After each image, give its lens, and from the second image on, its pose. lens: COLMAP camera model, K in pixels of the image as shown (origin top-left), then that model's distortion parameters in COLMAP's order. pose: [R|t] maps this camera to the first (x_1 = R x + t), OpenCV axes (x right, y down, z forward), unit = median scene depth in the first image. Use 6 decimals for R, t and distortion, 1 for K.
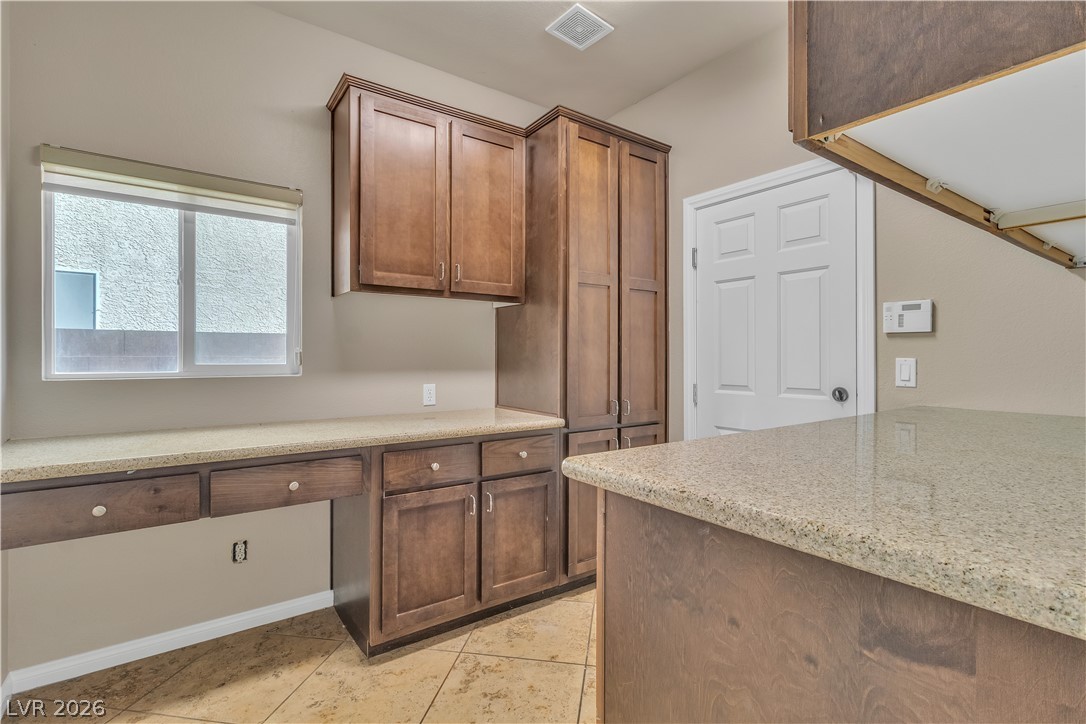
lens RADIAL K [[514.1, 0, 545.5], [0, 514.1, 358.7], [0, 0, 1]] dist [0.001526, 0.000622]
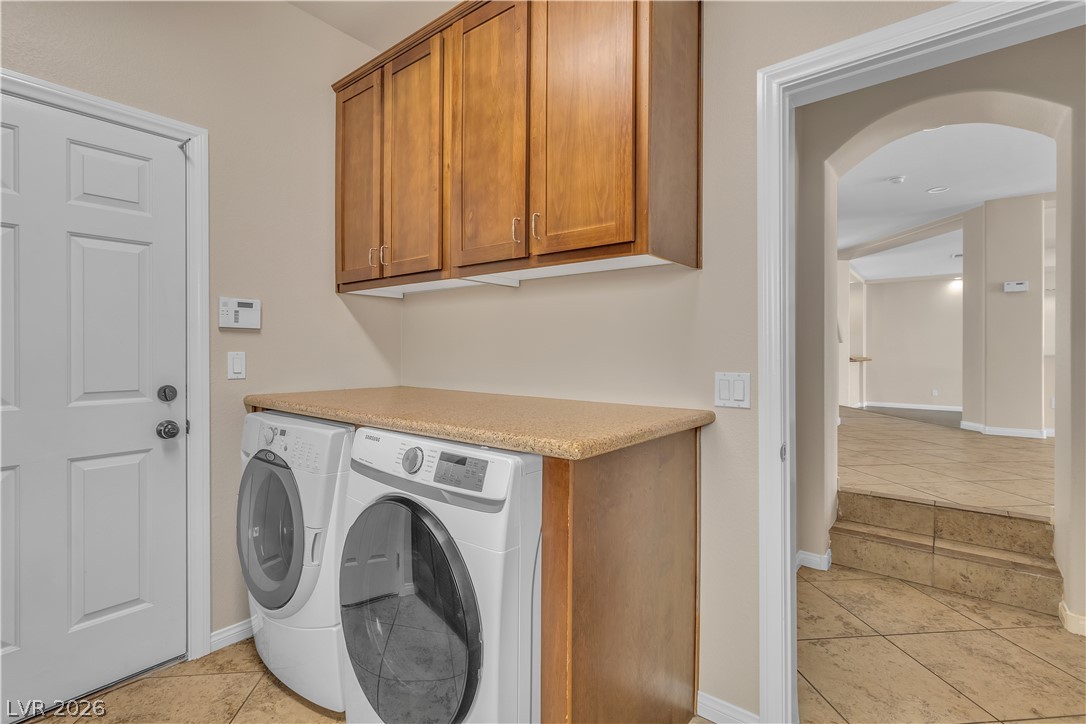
lens RADIAL K [[514.1, 0, 542.9], [0, 514.1, 343.0], [0, 0, 1]] dist [0.001526, 0.000622]
pose [[-0.278710, 0.015685, 0.960247, -0.493556], [0.002679, 0.999875, -0.015555, -0.001185], [-0.960371, -0.001763, -0.278718, 0.683999]]
